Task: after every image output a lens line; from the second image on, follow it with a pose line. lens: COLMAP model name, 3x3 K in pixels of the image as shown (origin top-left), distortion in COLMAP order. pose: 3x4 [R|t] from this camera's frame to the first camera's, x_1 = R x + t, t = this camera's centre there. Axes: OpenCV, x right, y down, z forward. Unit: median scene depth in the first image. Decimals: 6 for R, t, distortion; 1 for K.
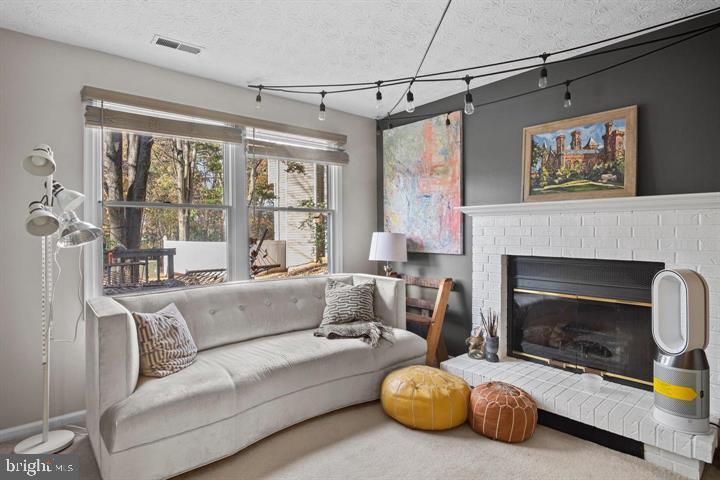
lens RADIAL K [[394.3, 0, 360.3], [0, 394.3, 236.1], [0, 0, 1]] dist [-0.015335, 0.005815]
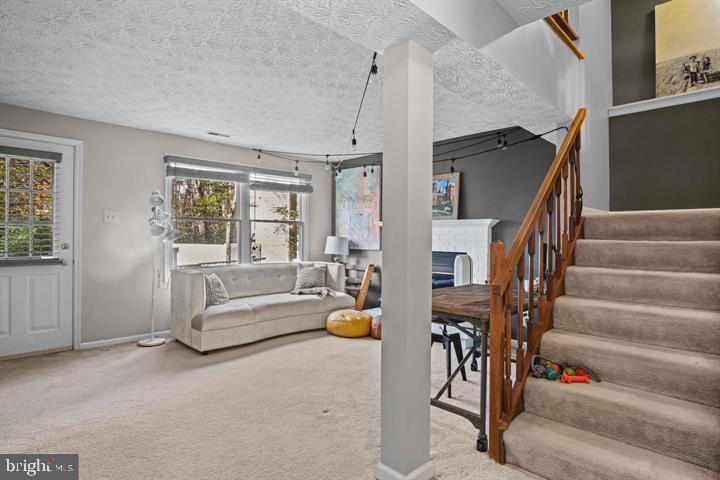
lens RADIAL K [[394.3, 0, 361.3], [0, 394.3, 238.8], [0, 0, 1]] dist [-0.015335, 0.005815]
pose [[0.997337, 0.011076, 0.072087, 0.062969], [-0.010665, 0.999925, -0.006088, 0.009835], [-0.072149, 0.005303, 0.997380, -0.704200]]
